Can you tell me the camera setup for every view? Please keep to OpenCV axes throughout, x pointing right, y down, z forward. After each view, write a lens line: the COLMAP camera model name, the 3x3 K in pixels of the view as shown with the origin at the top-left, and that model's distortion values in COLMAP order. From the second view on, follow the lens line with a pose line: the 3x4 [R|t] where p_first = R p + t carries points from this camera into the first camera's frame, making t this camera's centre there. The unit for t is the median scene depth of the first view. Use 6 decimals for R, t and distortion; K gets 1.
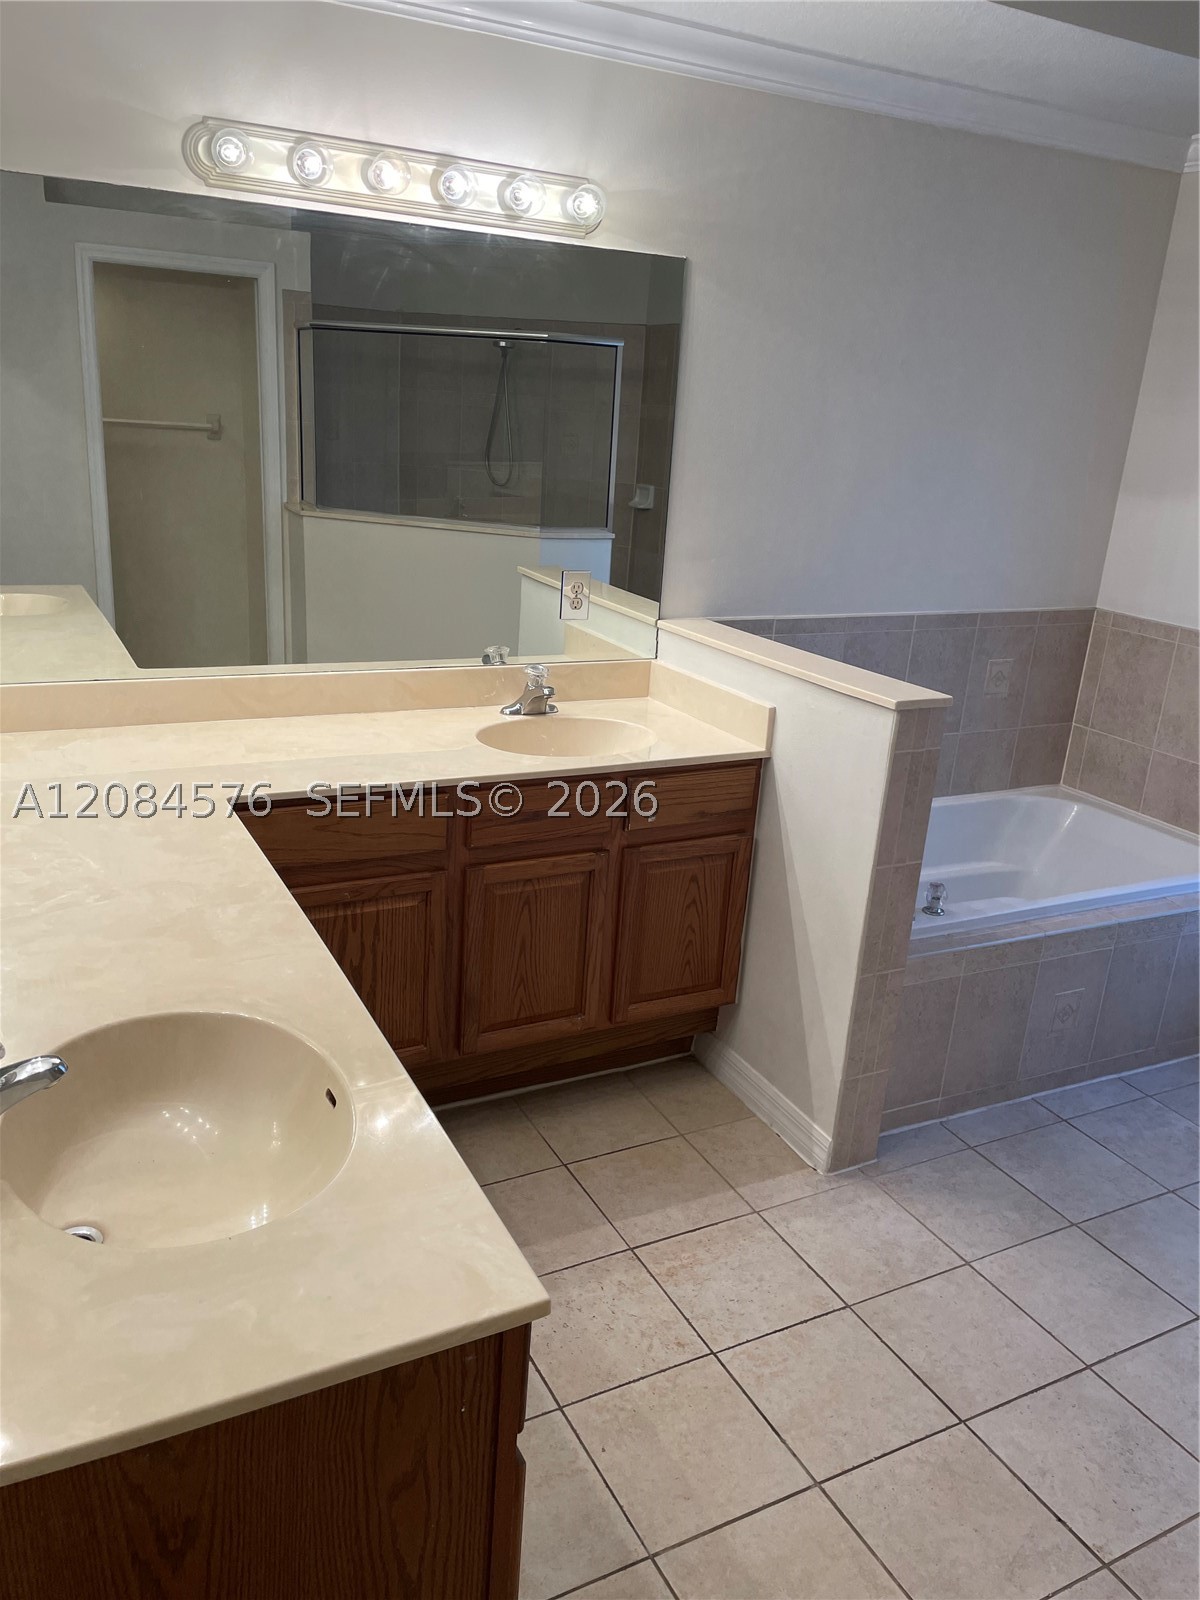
lens RADIAL K [[1216.8, 0, 604.9], [0, 1216.8, 813.2], [0, 0, 1]] dist [0.091164, -0.122918]
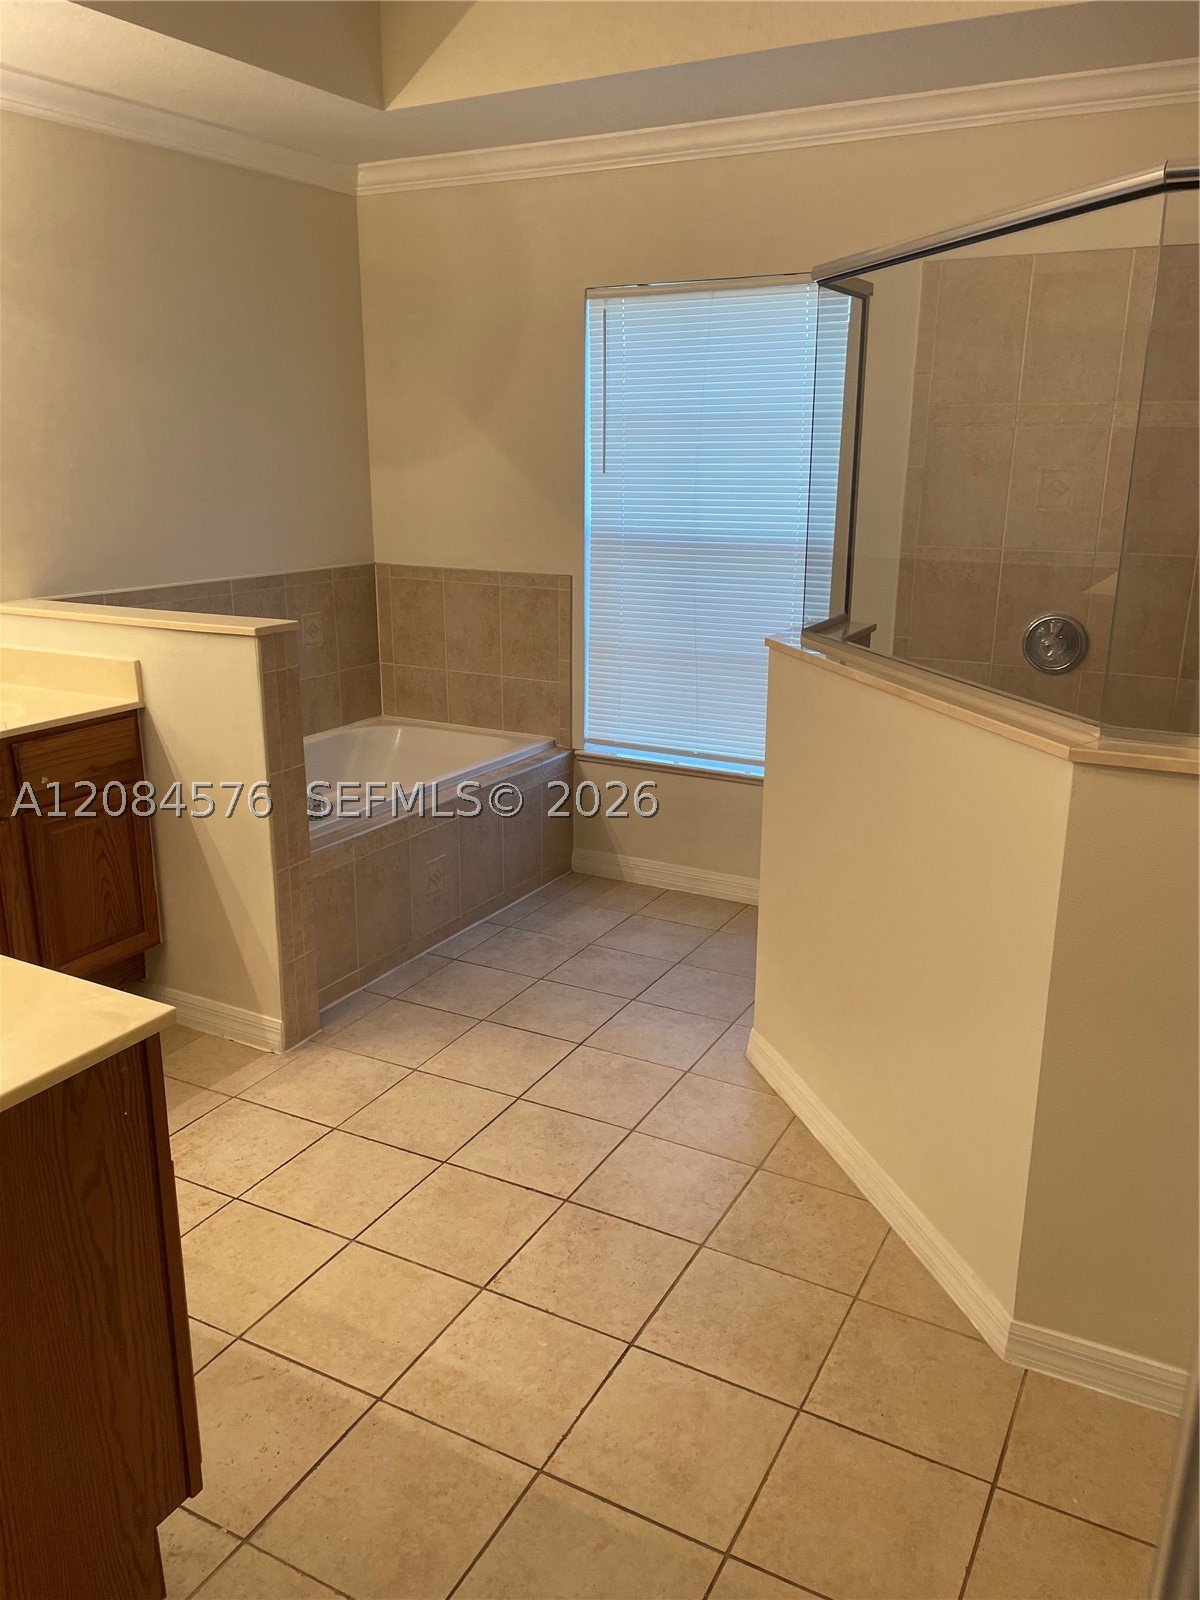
lens RADIAL K [[1216.8, 0, 604.9], [0, 1216.8, 813.2], [0, 0, 1]] dist [0.091164, -0.122918]
pose [[0.828552, -0.215494, 0.516782, -0.114522], [0.222460, 0.973692, 0.049352, 0.085325], [-0.513822, 0.074072, 0.854693, -0.150433]]
